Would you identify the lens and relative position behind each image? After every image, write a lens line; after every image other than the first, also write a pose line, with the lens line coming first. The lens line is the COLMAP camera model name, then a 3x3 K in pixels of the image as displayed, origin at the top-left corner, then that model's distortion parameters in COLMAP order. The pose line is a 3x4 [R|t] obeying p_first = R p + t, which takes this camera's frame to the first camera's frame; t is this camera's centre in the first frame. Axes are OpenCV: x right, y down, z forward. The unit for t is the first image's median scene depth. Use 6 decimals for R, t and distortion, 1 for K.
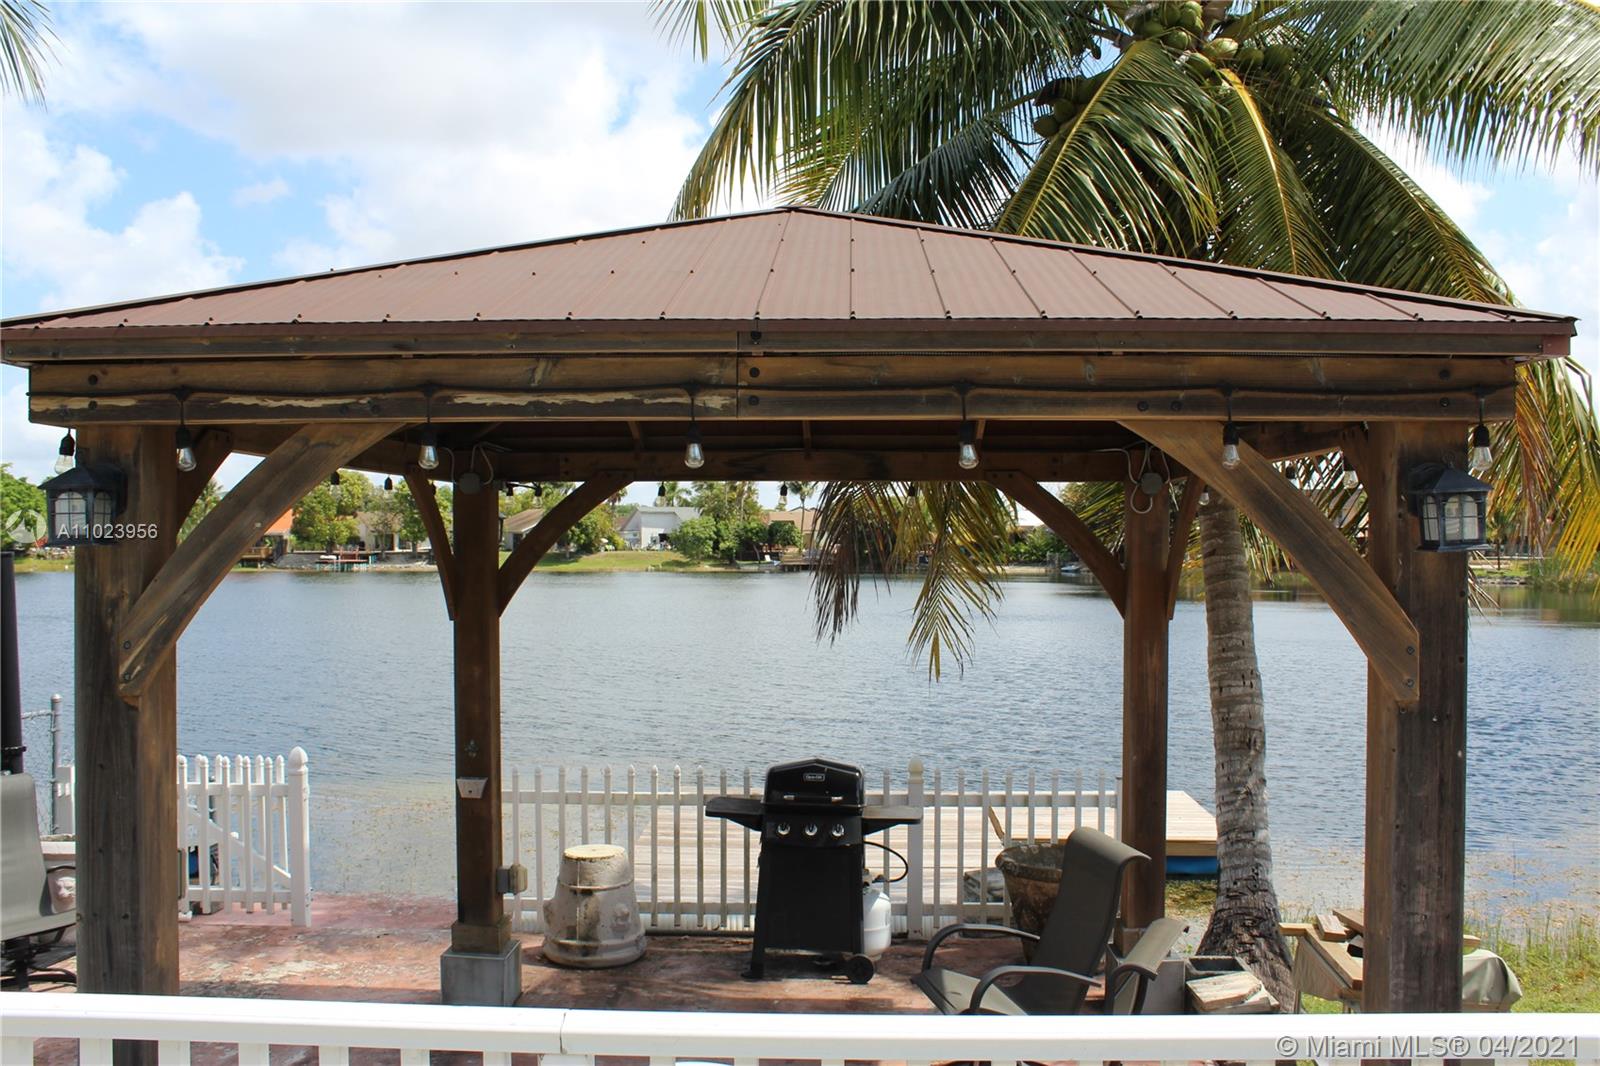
lens RADIAL K [[1331.8, 0, 798.8], [0, 1331.8, 525.5], [0, 0, 1]] dist [-0.165240, 0.145076]
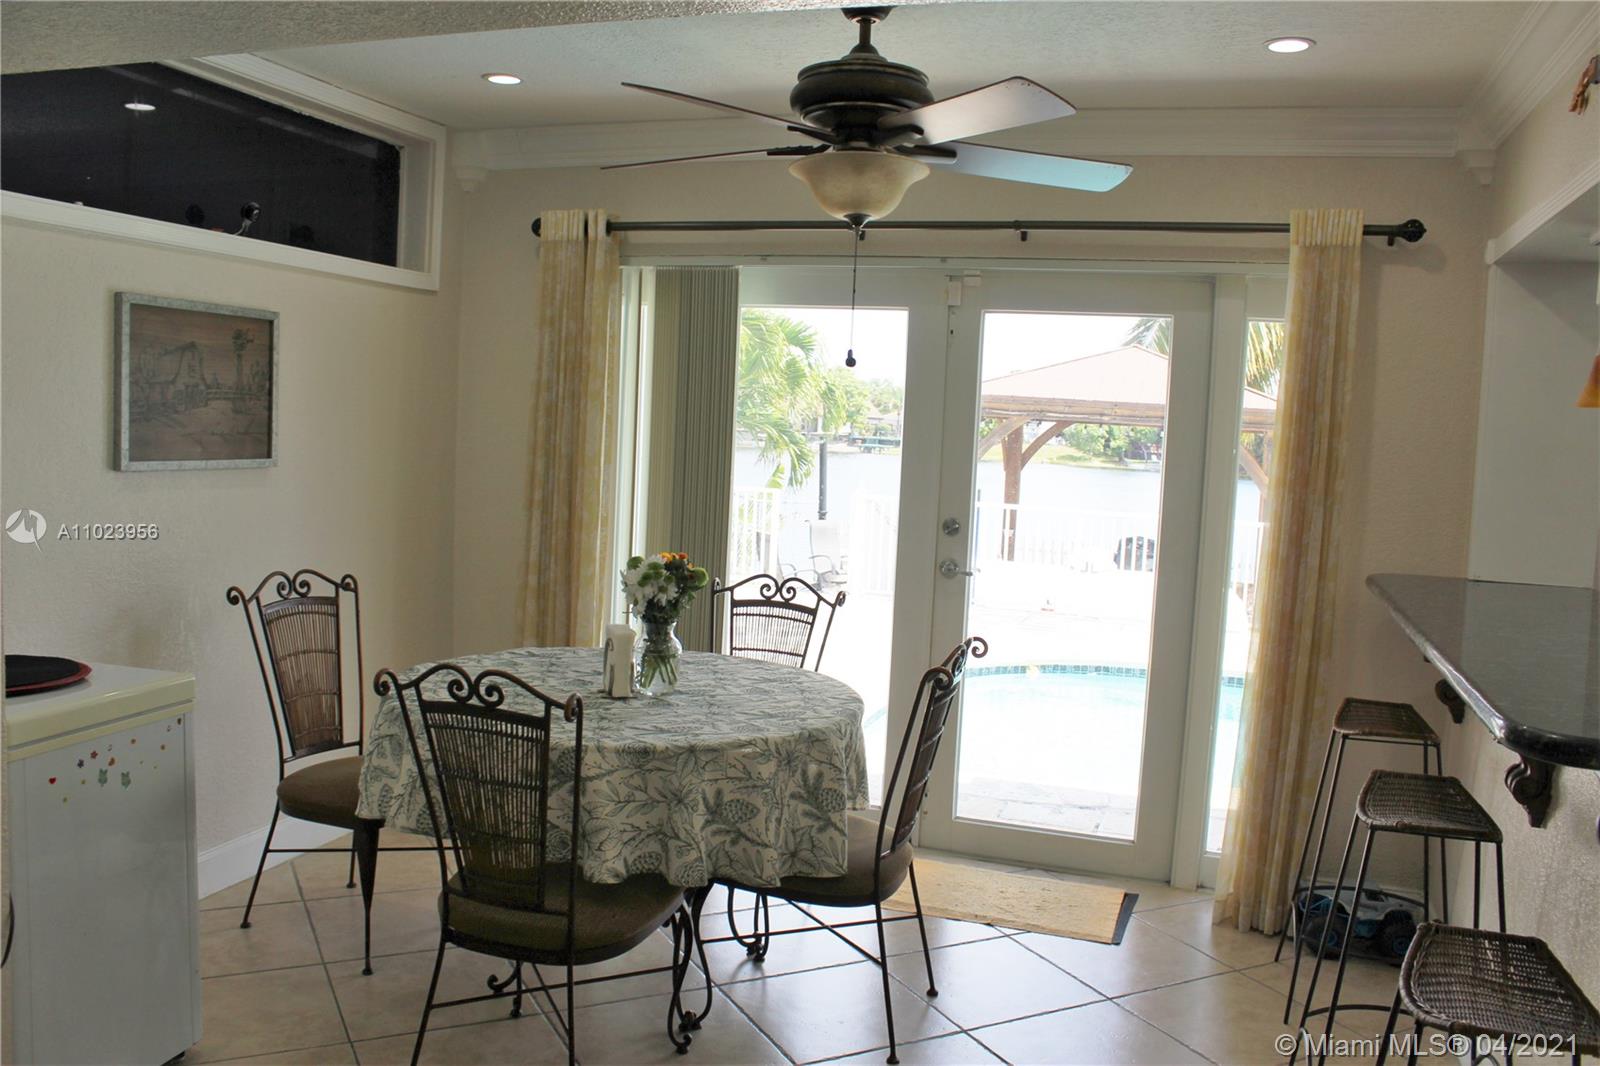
lens RADIAL K [[1331.8, 0, 798.8], [0, 1331.8, 525.5], [0, 0, 1]] dist [-0.165240, 0.145076]
pose [[0.956468, 0.070405, -0.283216, 0.007399], [-0.046898, 0.994932, 0.088948, -0.002642], [0.288043, -0.071794, 0.954922, -0.114895]]
